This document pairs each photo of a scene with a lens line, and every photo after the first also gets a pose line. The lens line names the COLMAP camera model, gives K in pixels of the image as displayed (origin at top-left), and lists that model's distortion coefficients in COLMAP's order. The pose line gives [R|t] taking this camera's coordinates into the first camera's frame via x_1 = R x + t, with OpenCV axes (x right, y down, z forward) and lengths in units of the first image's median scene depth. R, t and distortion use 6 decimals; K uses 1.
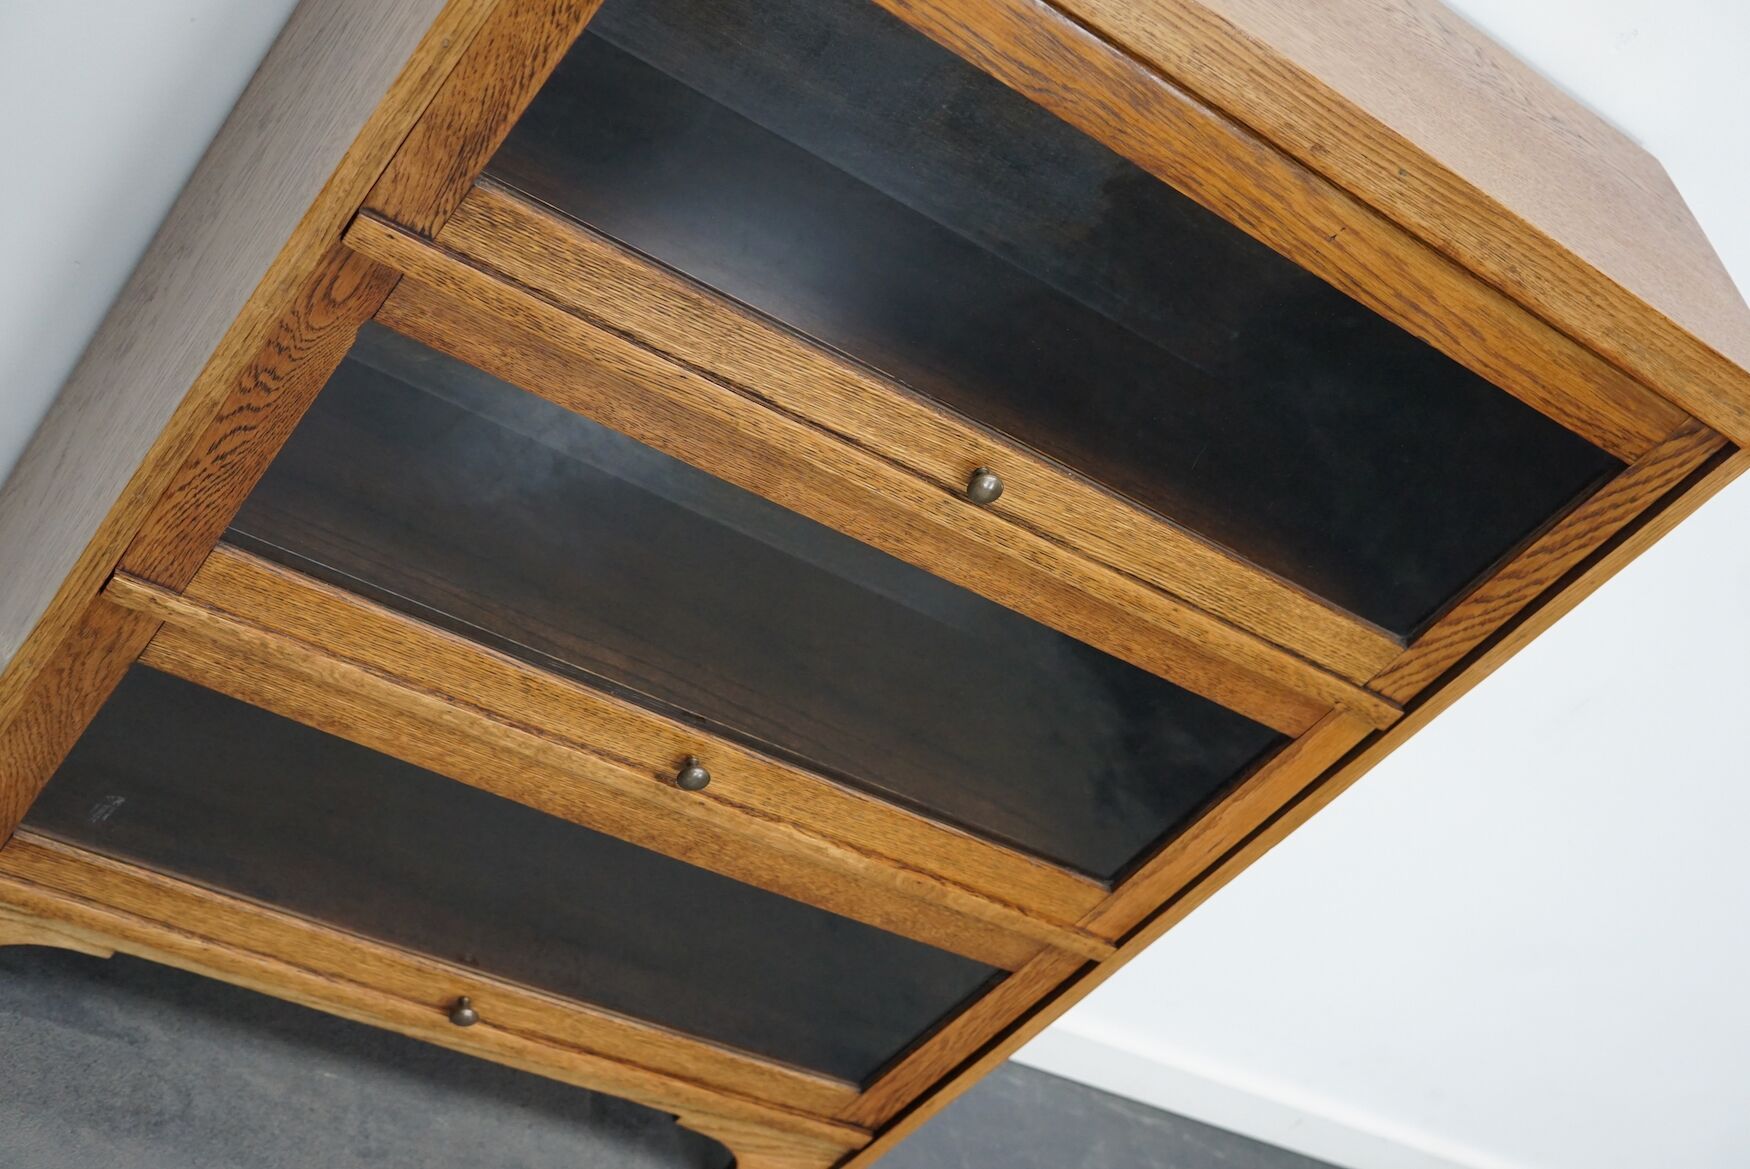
lens RADIAL K [[2247.6, 0, 854.2], [0, 2247.6, 588.4], [0, 0, 1]] dist [-0.081388, 0.000000]
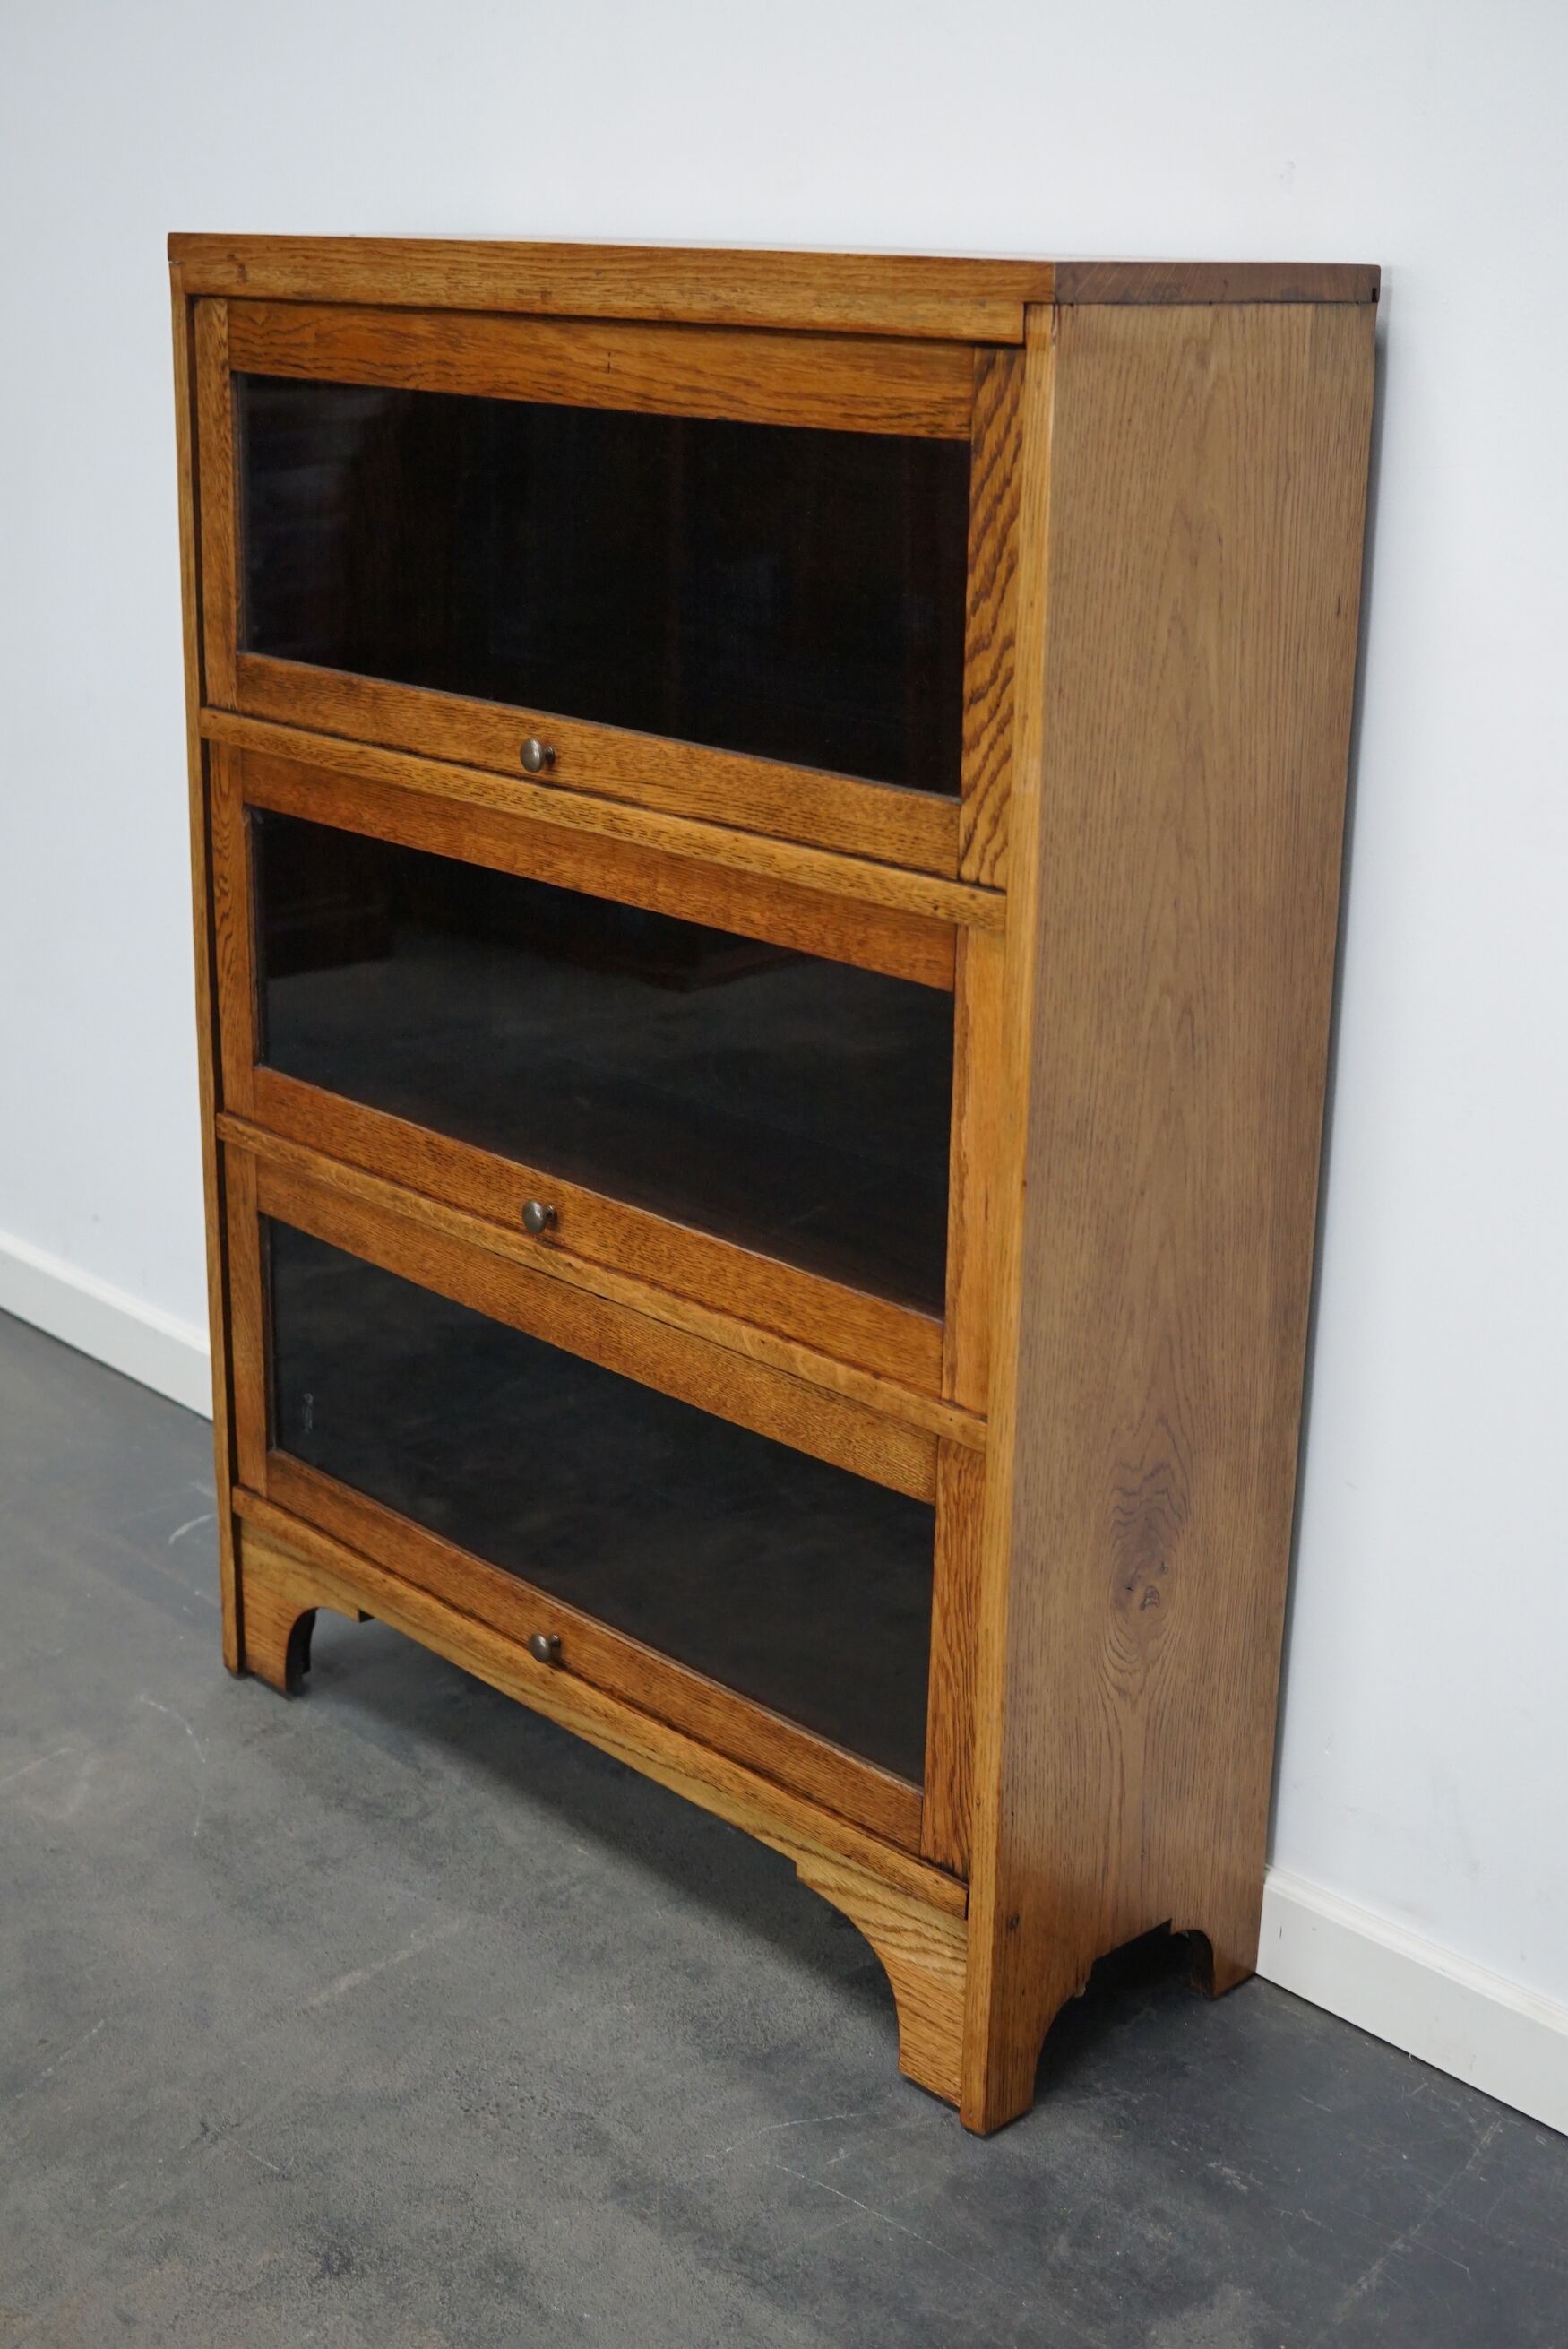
lens RADIAL K [[3016.5, 0, 794.9], [0, 3016.5, 1156.7], [0, 0, 1]] dist [-0.081388, 0.000000]
pose [[0.478972, -0.357473, -0.801747, 1.160314], [-0.288608, 0.798428, -0.528411, 0.802151], [0.829031, 0.484484, 0.279255, 0.775094]]
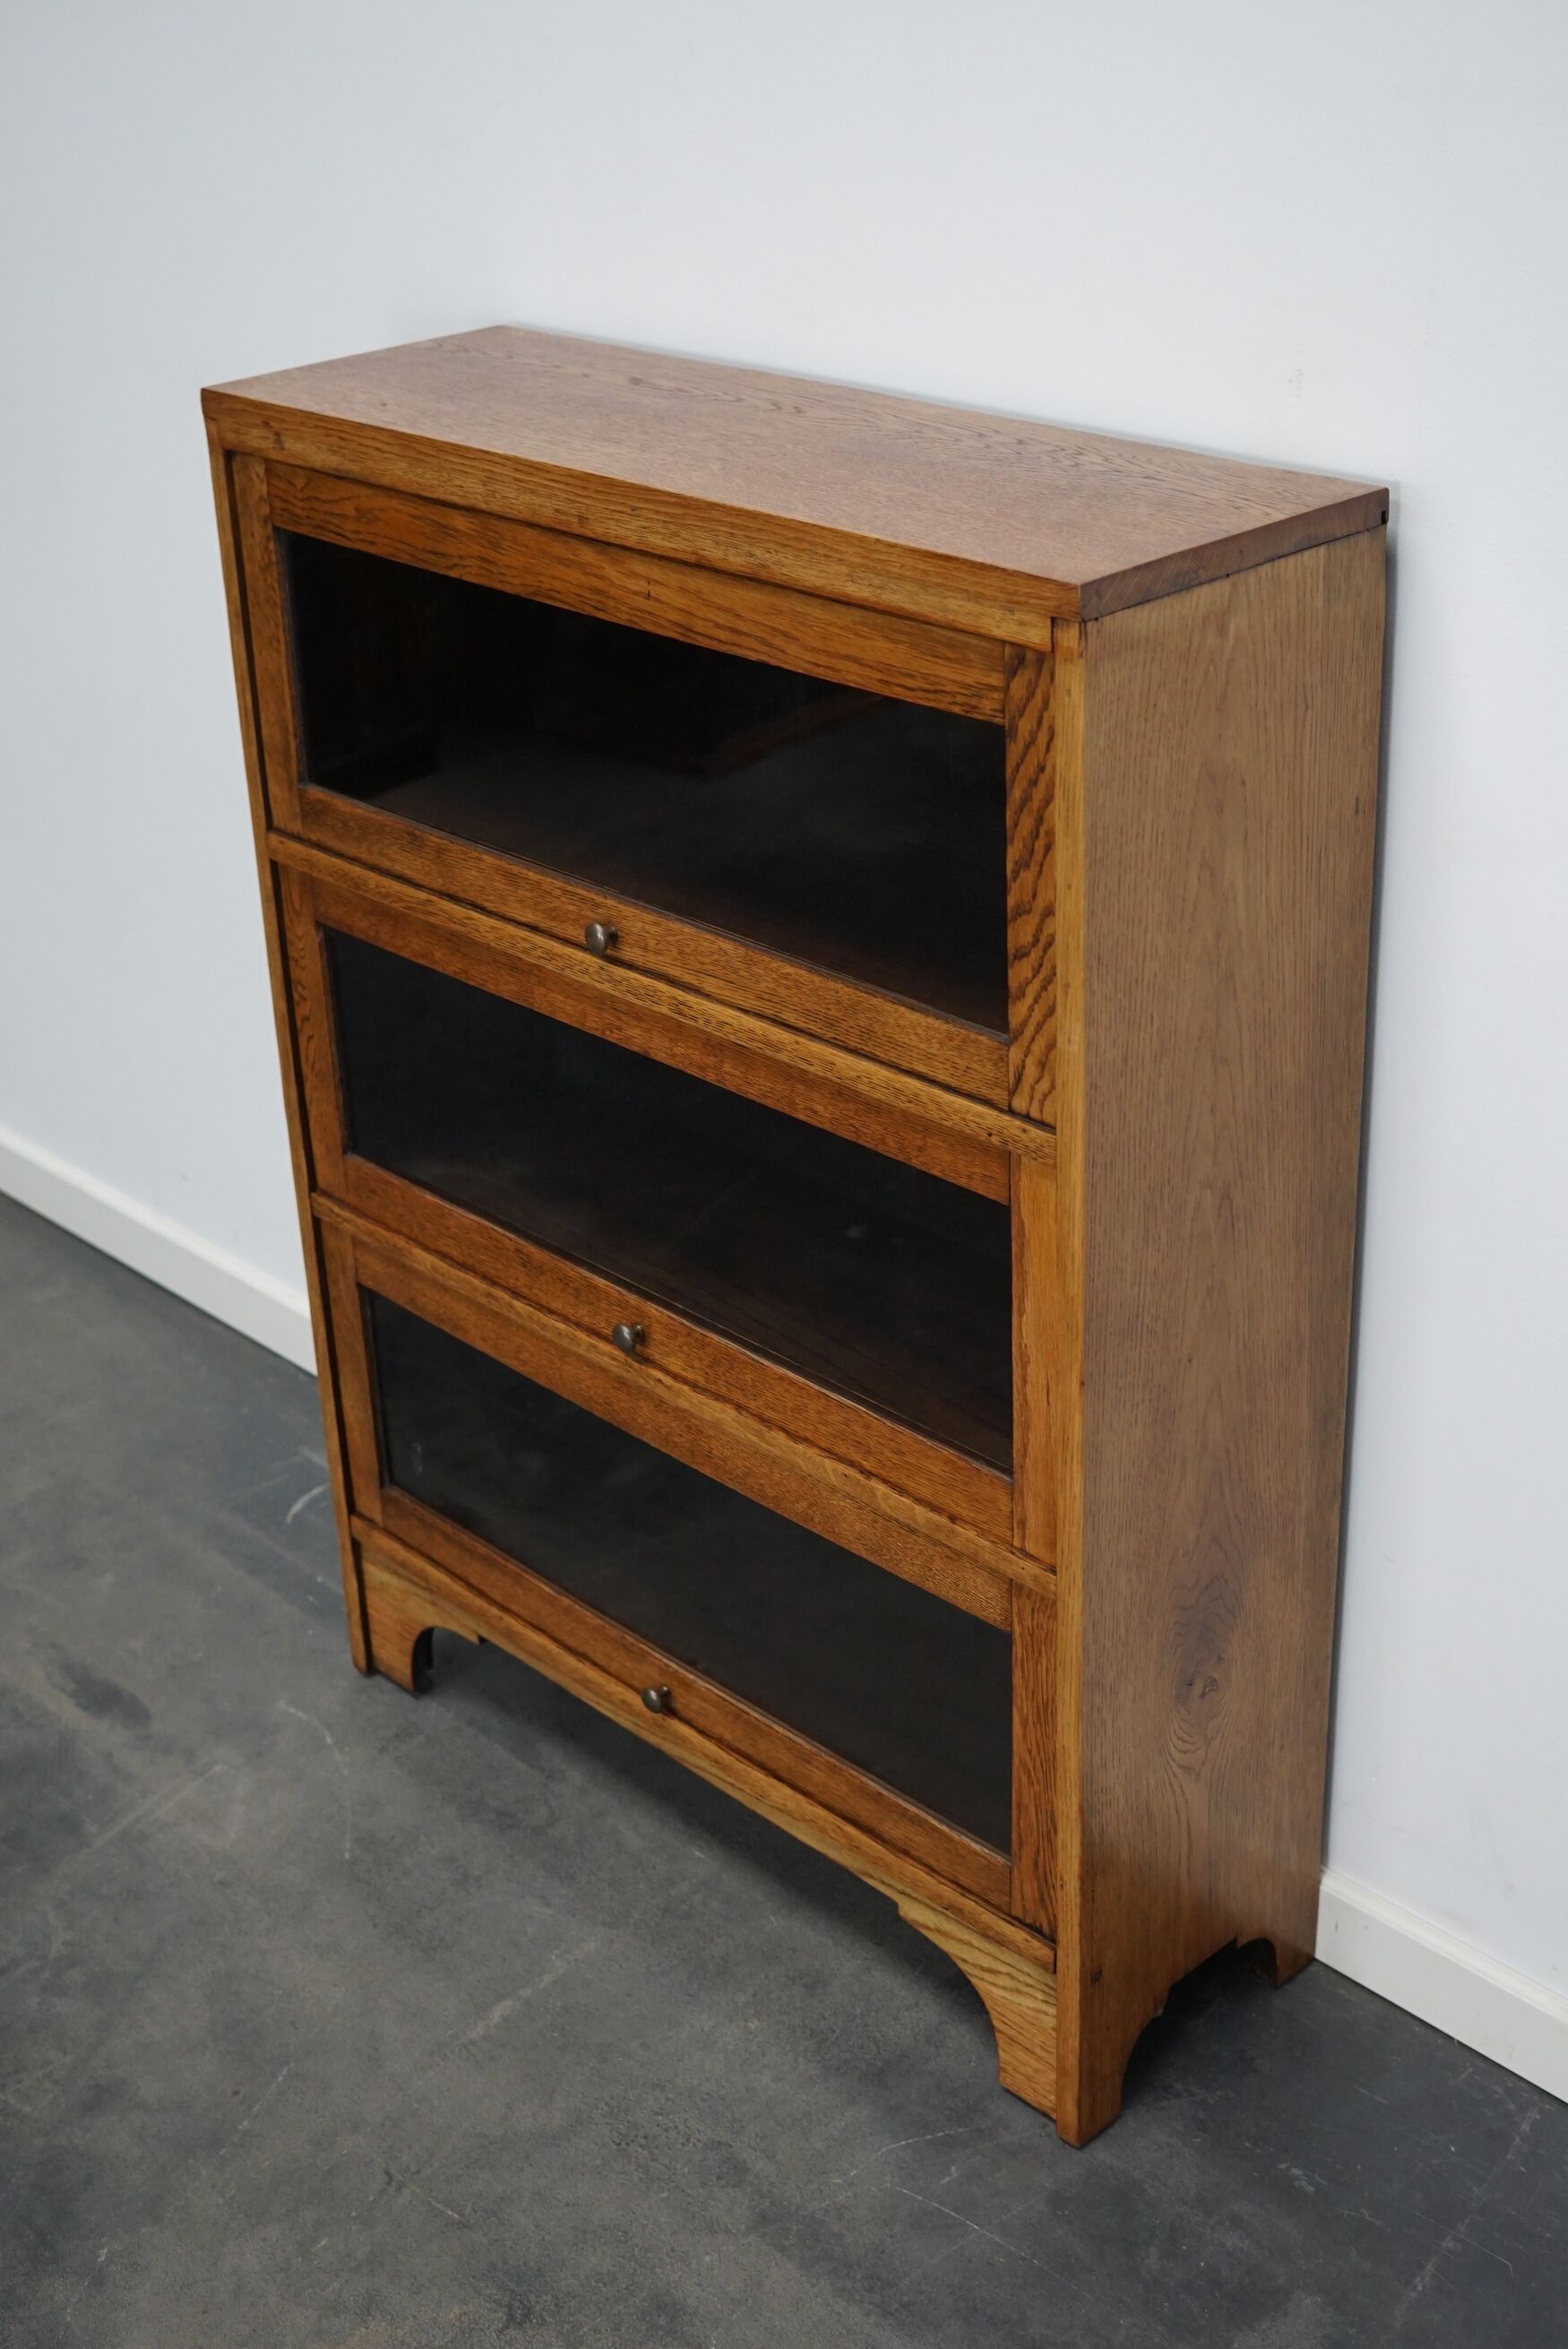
lens RADIAL K [[3016.5, 0, 790.2], [0, 3016.5, 1167.2], [0, 0, 1]] dist [-0.081388, 0.000000]
pose [[0.451703, -0.256452, -0.854516, 1.324716], [-0.247182, 0.884328, -0.396061, 0.613565], [0.857243, 0.390123, 0.336063, 0.603525]]
